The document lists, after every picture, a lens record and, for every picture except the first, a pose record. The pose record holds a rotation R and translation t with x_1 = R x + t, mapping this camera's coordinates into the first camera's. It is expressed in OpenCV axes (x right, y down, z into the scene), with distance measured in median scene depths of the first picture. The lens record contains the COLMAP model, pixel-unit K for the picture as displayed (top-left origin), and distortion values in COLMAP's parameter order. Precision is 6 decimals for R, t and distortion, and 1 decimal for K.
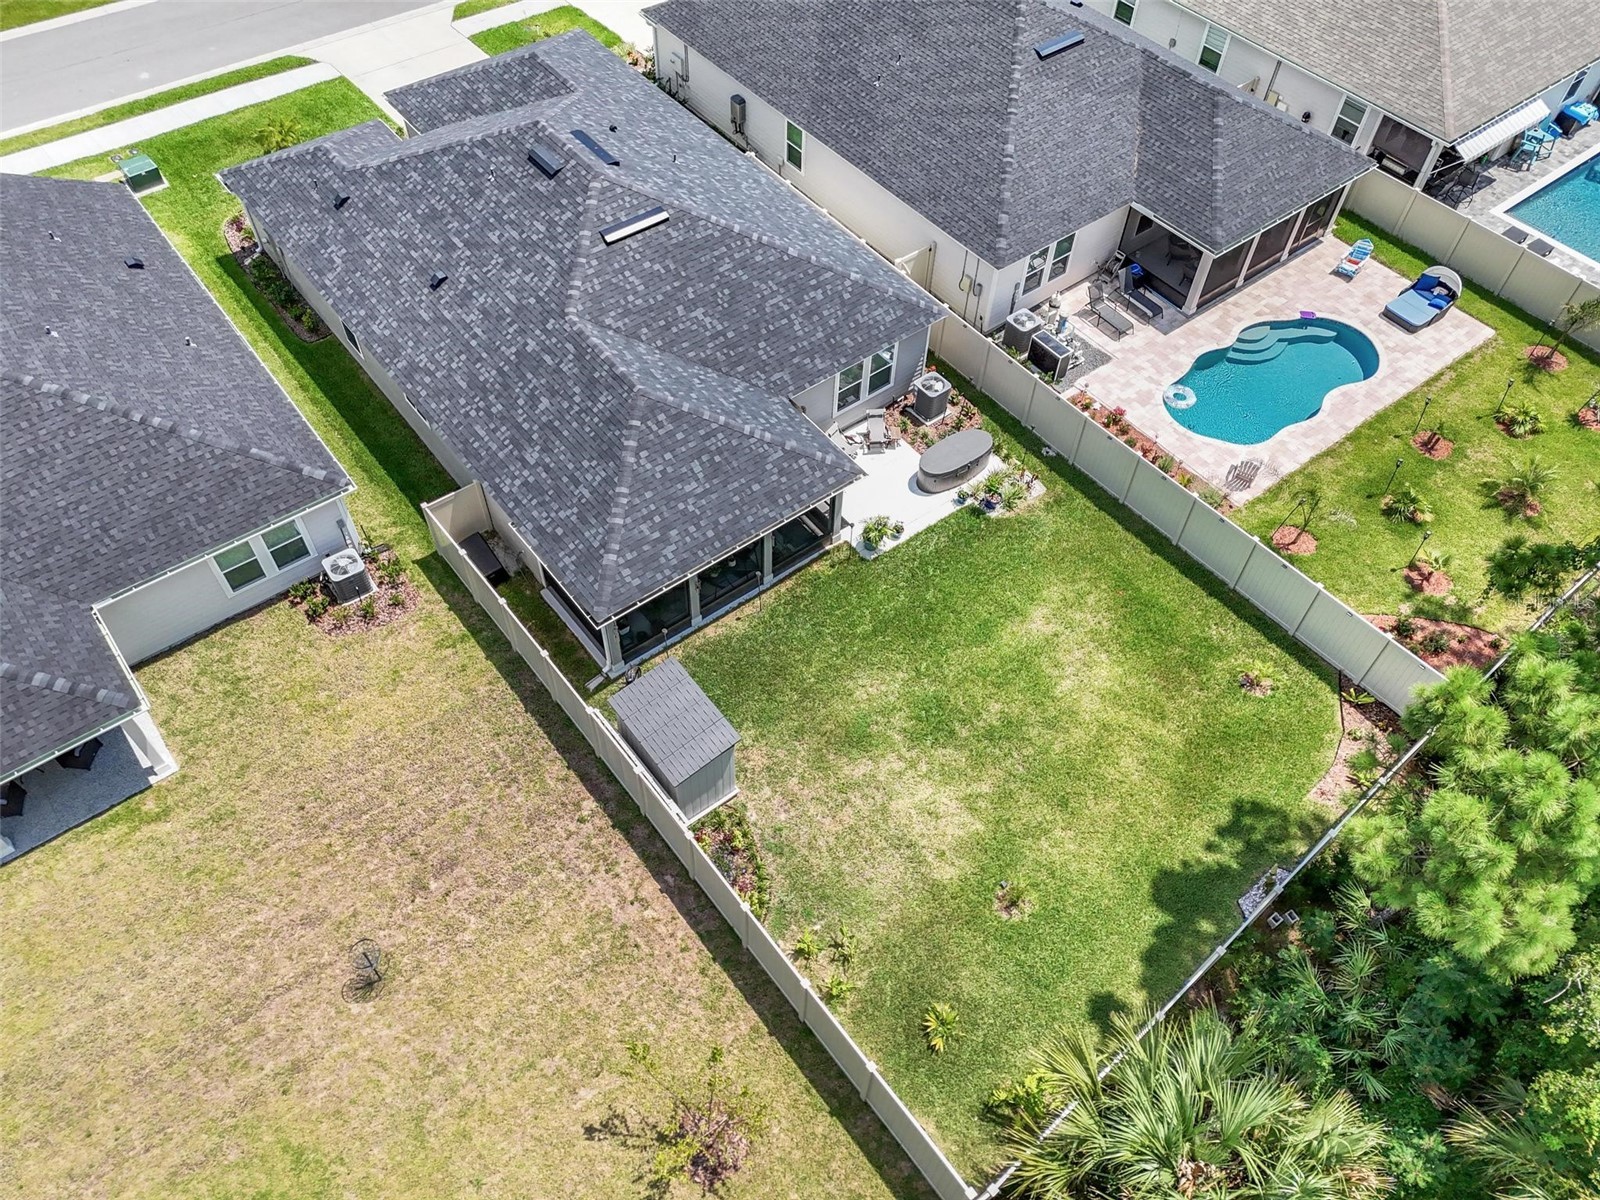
lens RADIAL K [[1170.6, 0, 801.1], [0, 1170.6, 608.8], [0, 0, 1]] dist [0.078784, -0.073425]
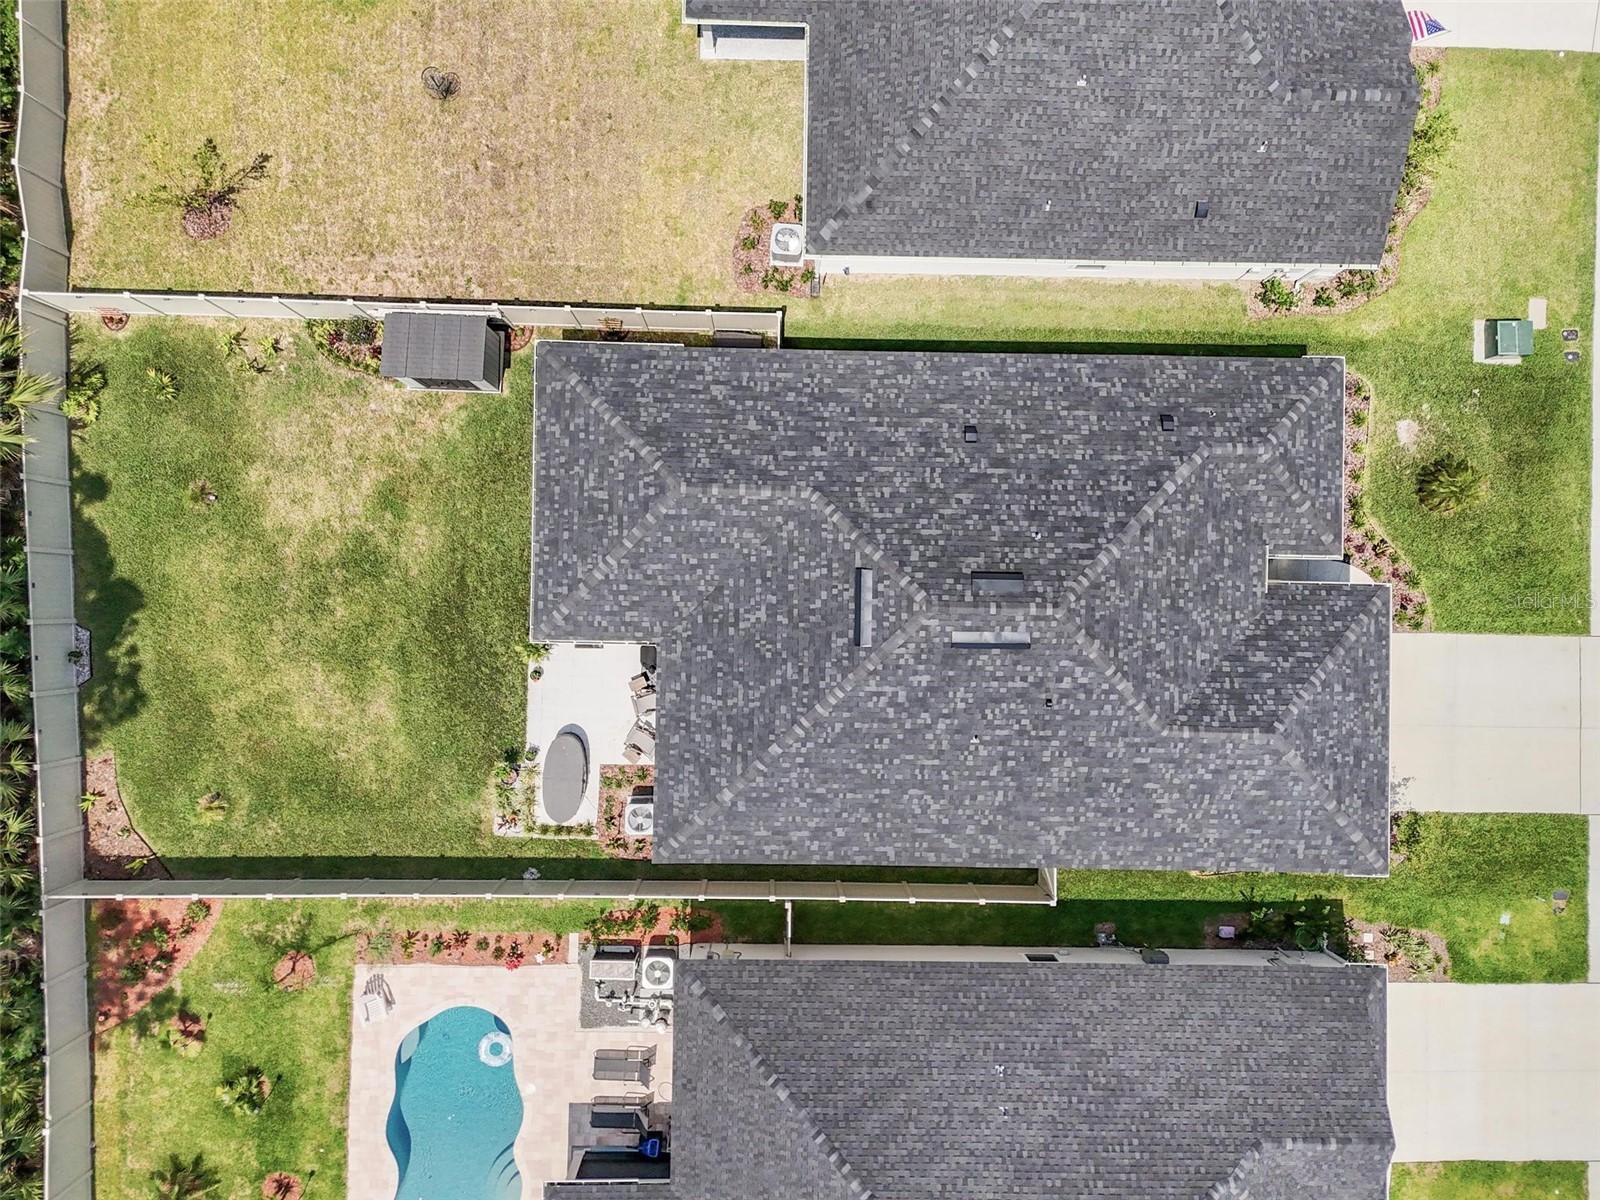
lens RADIAL K [[1170.6, 0, 797.0], [0, 1170.6, 599.1], [0, 0, 1]] dist [0.078784, -0.073425]
pose [[-0.628410, 0.776316, -0.049345, -0.067104], [-0.641795, -0.481584, 0.596804, -0.836602], [0.439545, 0.406707, 0.800868, 0.230942]]
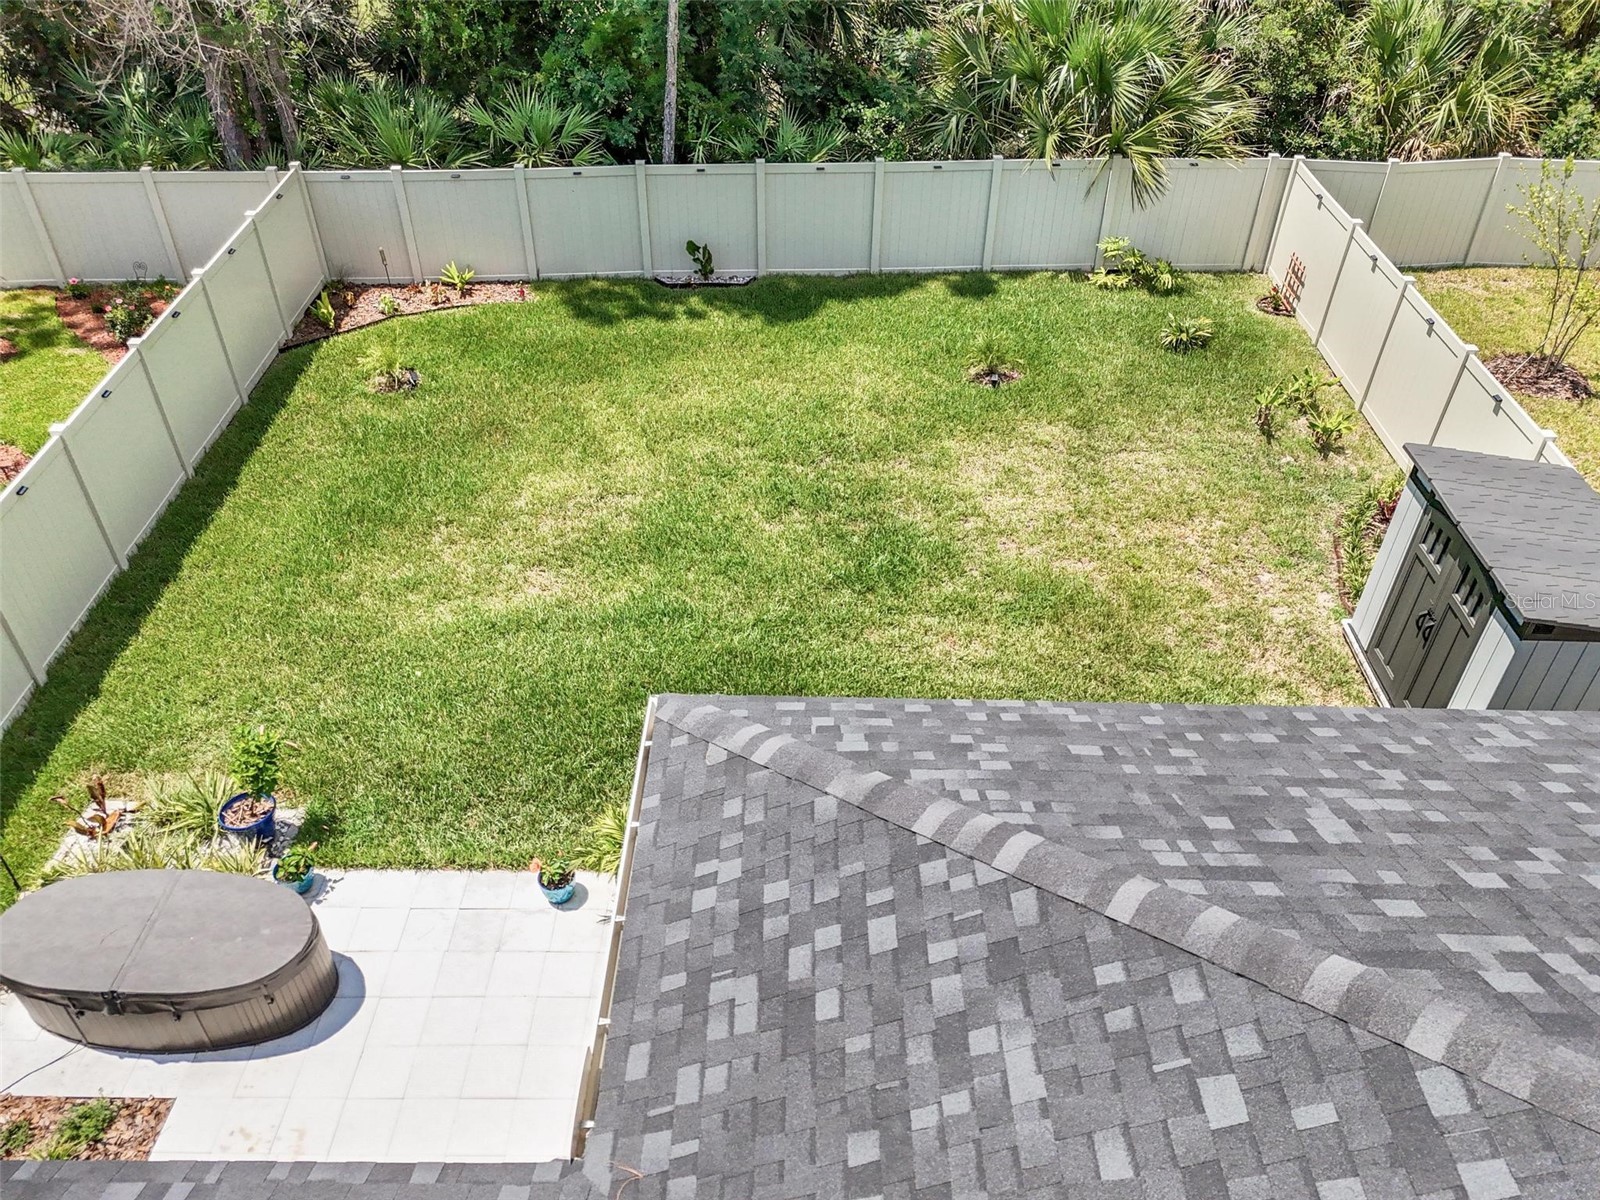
lens RADIAL K [[1170.6, 0, 804.7], [0, 1170.6, 599.6], [0, 0, 1]] dist [0.078784, -0.073425]
pose [[-0.783855, -0.421587, 0.455890, -0.085847], [0.471546, 0.073531, 0.878771, -0.331041], [-0.404000, 0.903802, 0.141160, 0.876997]]
